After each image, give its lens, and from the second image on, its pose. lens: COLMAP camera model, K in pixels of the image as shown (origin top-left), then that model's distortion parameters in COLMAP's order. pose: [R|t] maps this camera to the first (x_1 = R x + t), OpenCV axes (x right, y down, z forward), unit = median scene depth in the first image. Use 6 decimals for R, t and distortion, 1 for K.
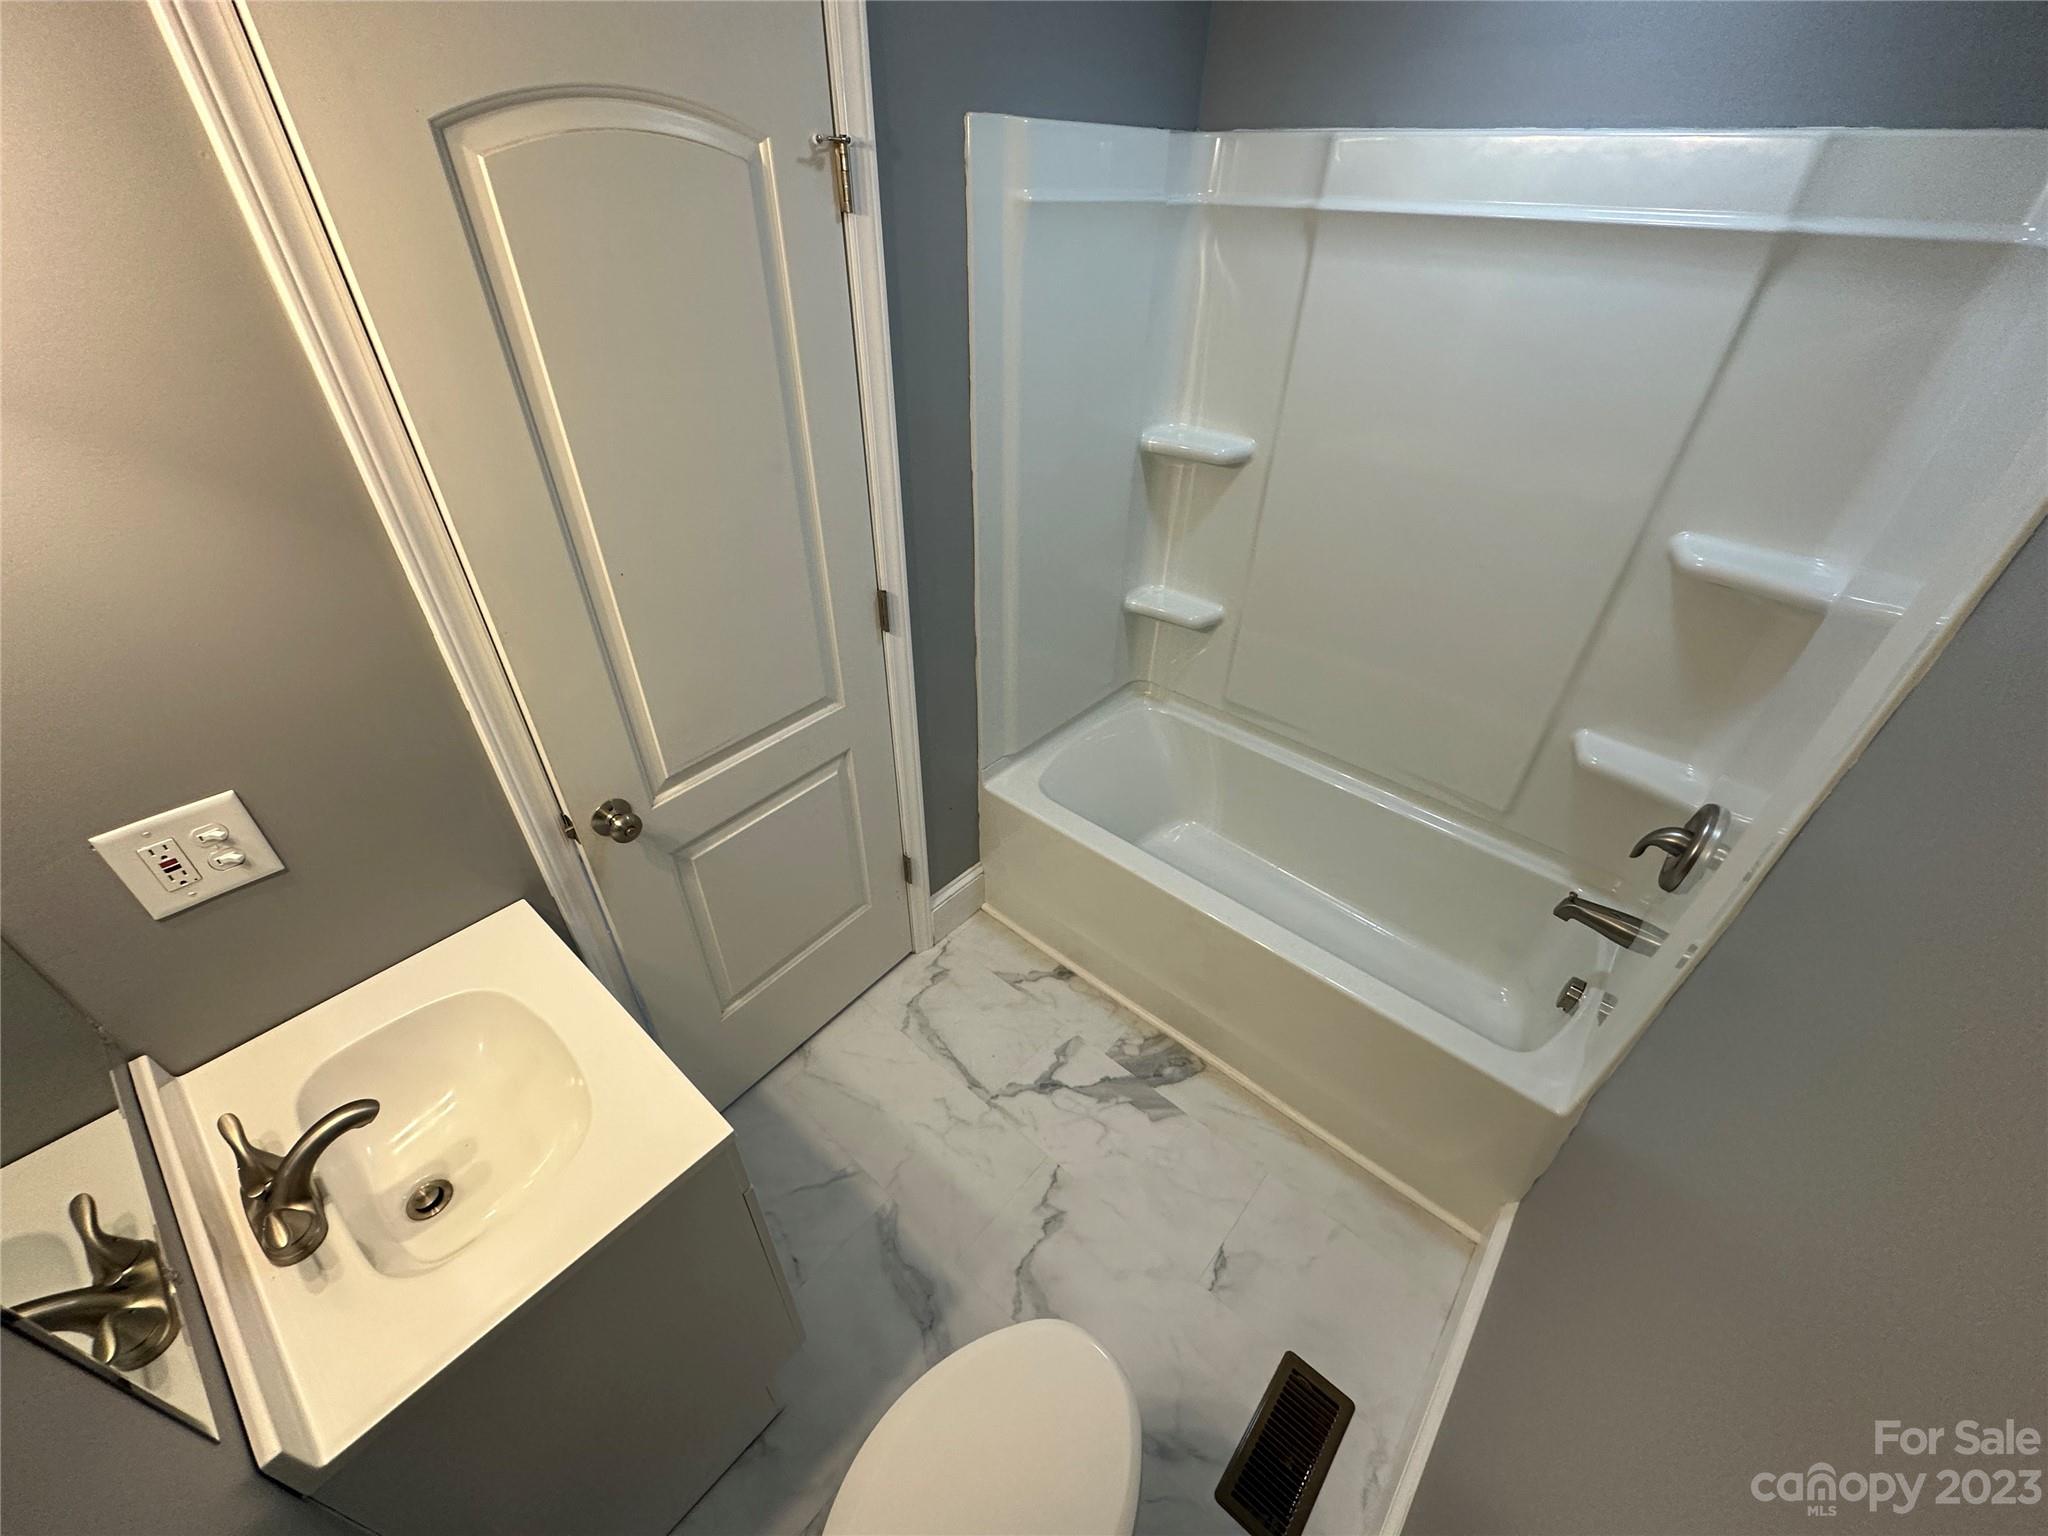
lens RADIAL K [[813.1, 0, 1025.0], [0, 813.1, 767.9], [0, 0, 1]] dist [-0.001543, -0.000165]
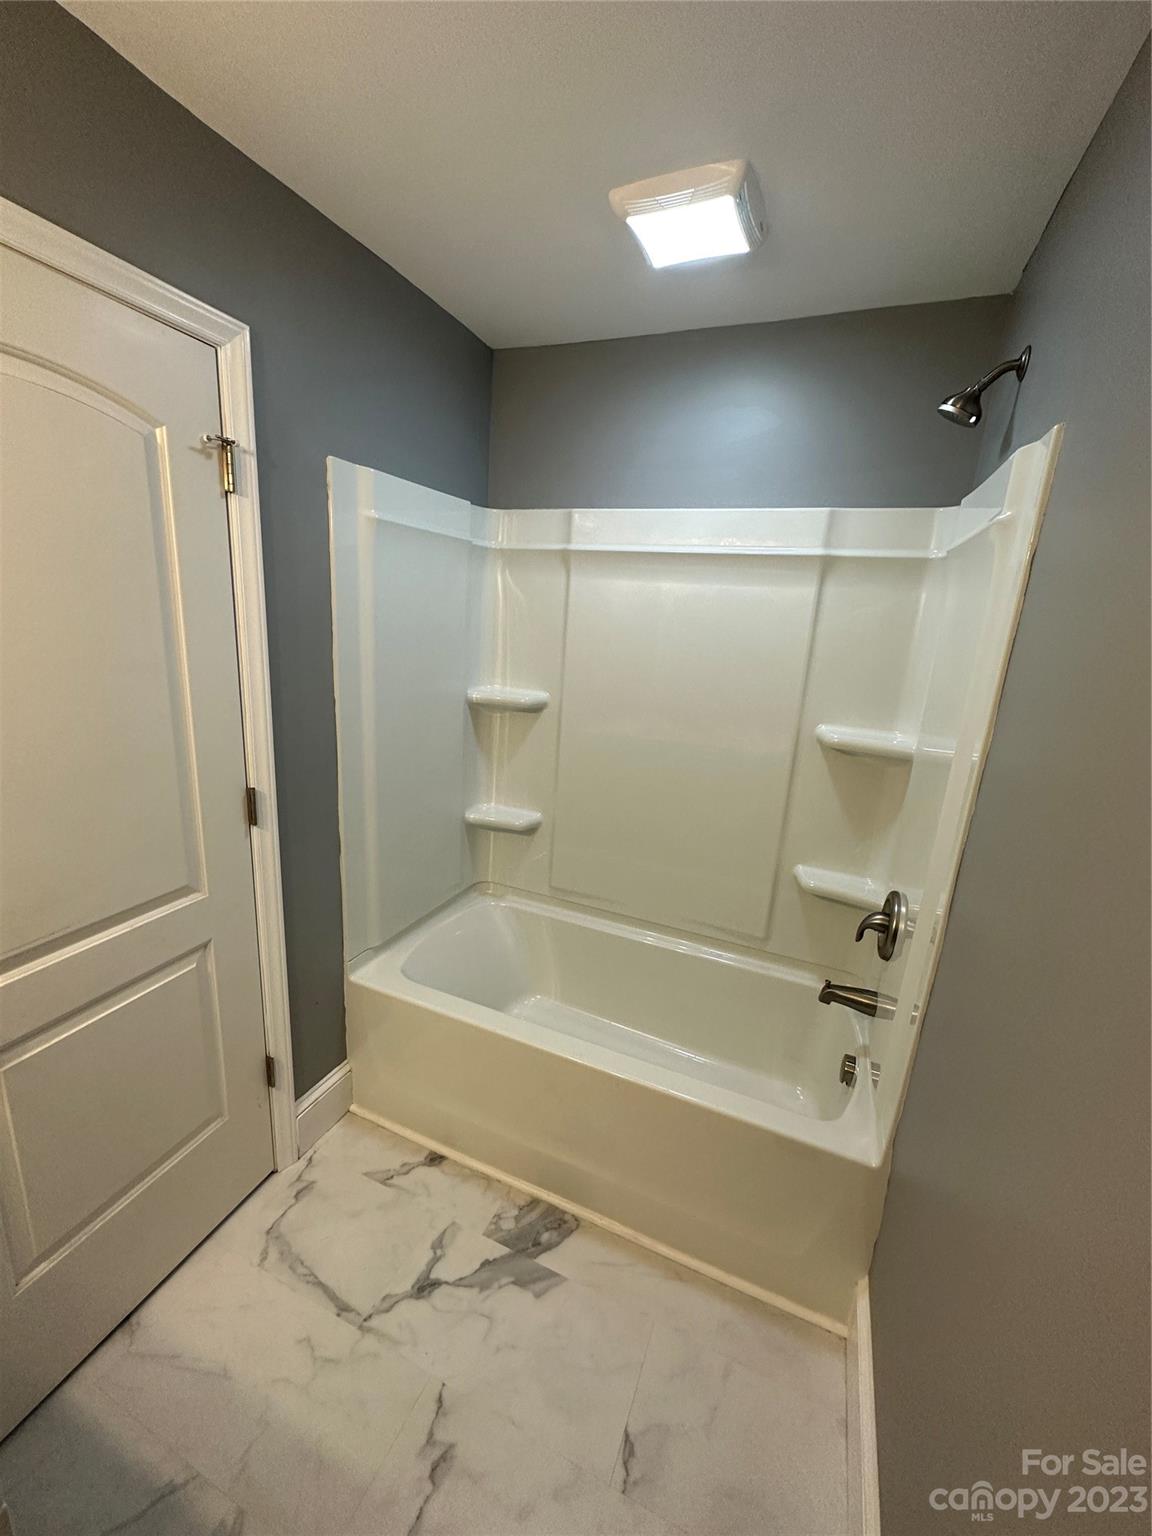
lens RADIAL K [[609.9, 0, 576.8], [0, 609.9, 768.0], [0, 0, 1]] dist [-0.001543, -0.000165]
pose [[0.950905, -0.033776, 0.307636, -0.003060], [0.144677, 0.927239, -0.345393, 0.106087], [-0.273586, 0.372943, 0.886603, 0.096980]]
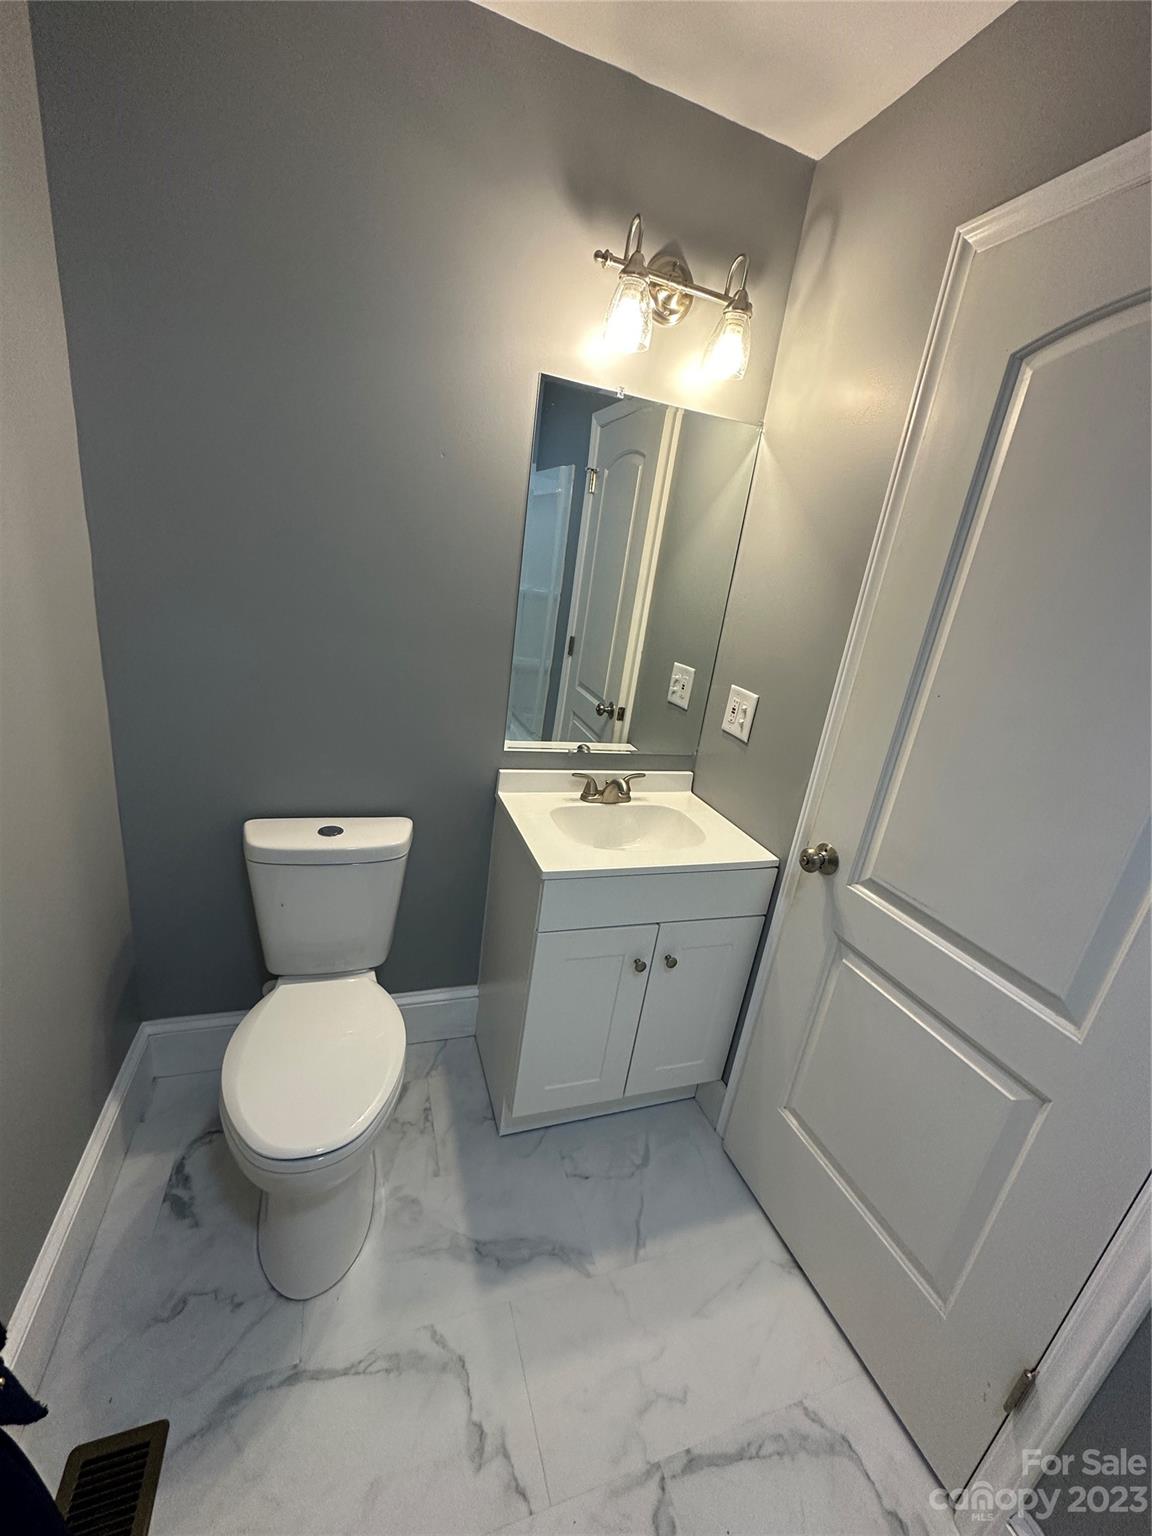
lens RADIAL K [[609.5, 0, 575.1], [0, 609.5, 767.2], [0, 0, 1]] dist [-0.002477, 0.000430]
pose [[-0.494668, 0.188840, -0.848318, 0.348935], [-0.622141, 0.604617, 0.497372, -0.191728], [0.606831, 0.773807, -0.181600, 0.614062]]
